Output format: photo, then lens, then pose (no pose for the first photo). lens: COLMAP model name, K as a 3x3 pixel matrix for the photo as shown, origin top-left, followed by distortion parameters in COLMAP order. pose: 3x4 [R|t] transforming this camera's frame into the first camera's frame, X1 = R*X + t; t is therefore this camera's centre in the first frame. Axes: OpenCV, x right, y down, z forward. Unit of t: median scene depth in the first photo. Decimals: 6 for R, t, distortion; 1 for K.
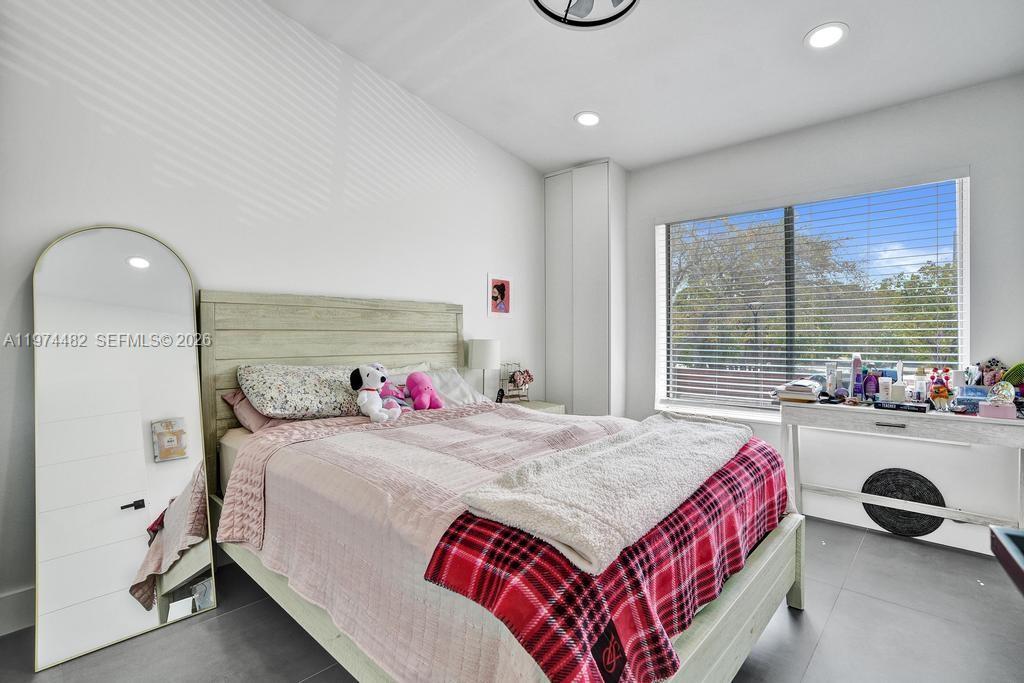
lens RADIAL K [[494.7, 0, 513.1], [0, 494.7, 342.2], [0, 0, 1]] dist [-0.037812, 0.019305]
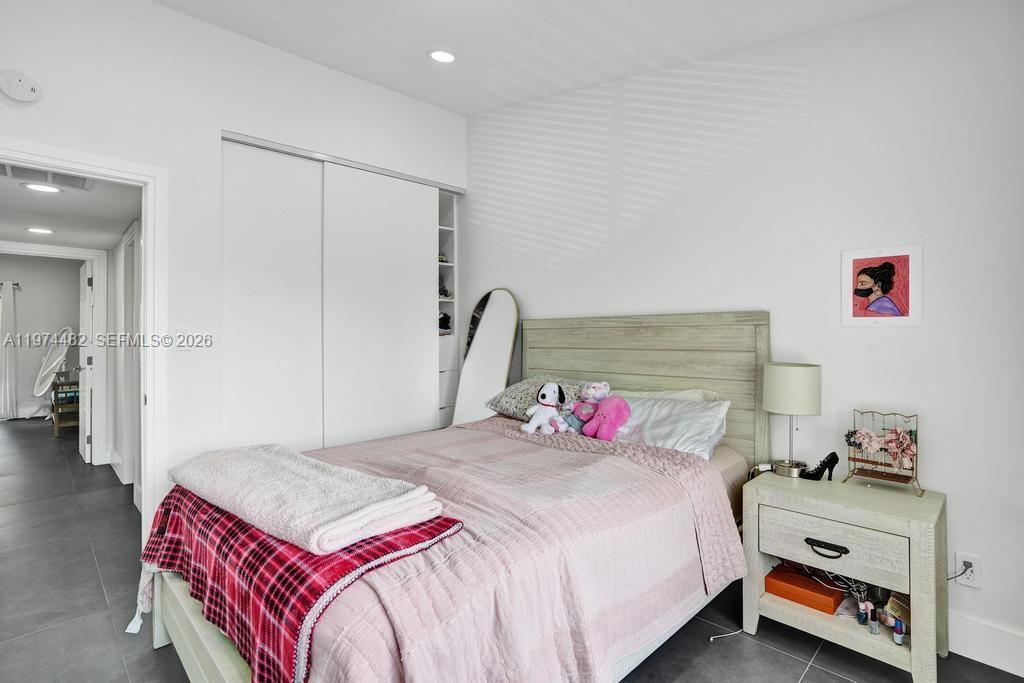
lens RADIAL K [[494.7, 0, 514.6], [0, 494.7, 335.4], [0, 0, 1]] dist [-0.037812, 0.019305]
pose [[-0.033515, -0.005758, -0.999422, 0.615375], [-0.008504, 0.999949, -0.005476, -0.038490], [0.999402, 0.008315, -0.033562, 0.718185]]
